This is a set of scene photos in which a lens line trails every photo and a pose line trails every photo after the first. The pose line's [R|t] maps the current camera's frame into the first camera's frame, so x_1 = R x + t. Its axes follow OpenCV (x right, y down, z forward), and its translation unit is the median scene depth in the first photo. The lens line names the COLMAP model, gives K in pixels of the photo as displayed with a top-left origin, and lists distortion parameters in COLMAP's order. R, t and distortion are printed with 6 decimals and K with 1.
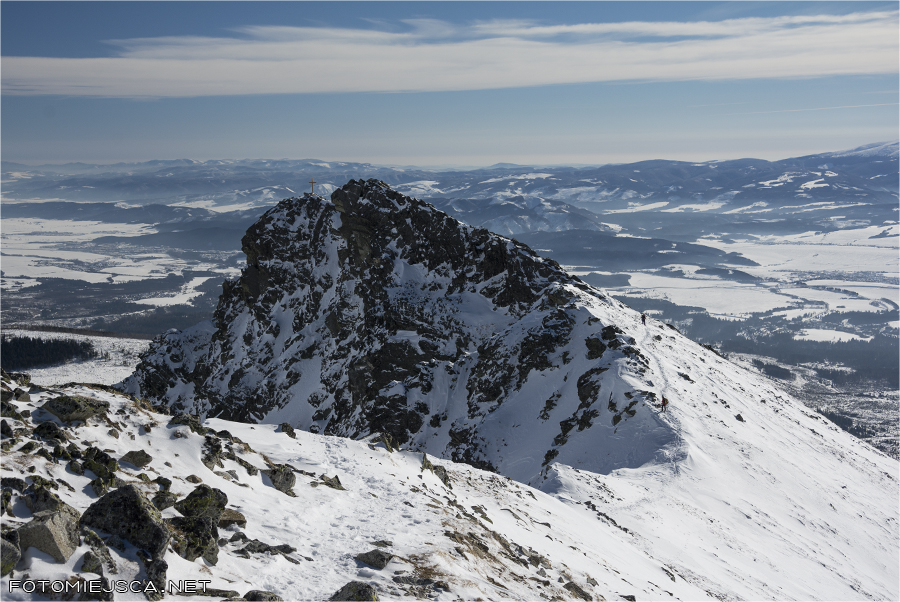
lens RADIAL K [[1232.4, 0, 448.0], [0, 1232.4, 301.9], [0, 0, 1]] dist [0.117705, 0.000000]
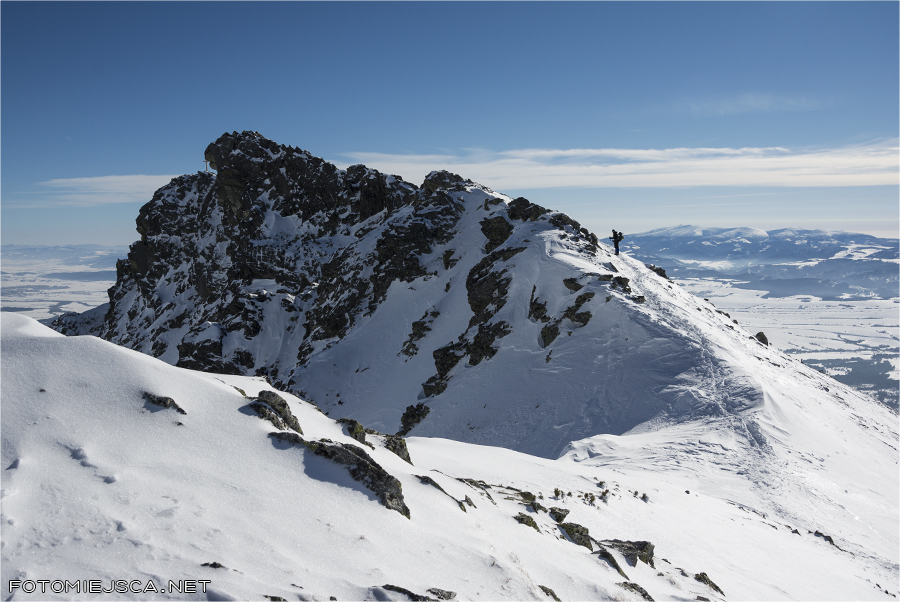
lens RADIAL K [[805.7, 0, 450.7], [0, 805.7, 297.6], [0, 0, 1]] dist [-0.068292, 0.005008]
pose [[0.997149, -0.010278, 0.074752, 0.049747], [0.013866, 0.998769, -0.047627, 0.061876], [-0.074171, 0.048528, 0.996064, 0.454178]]
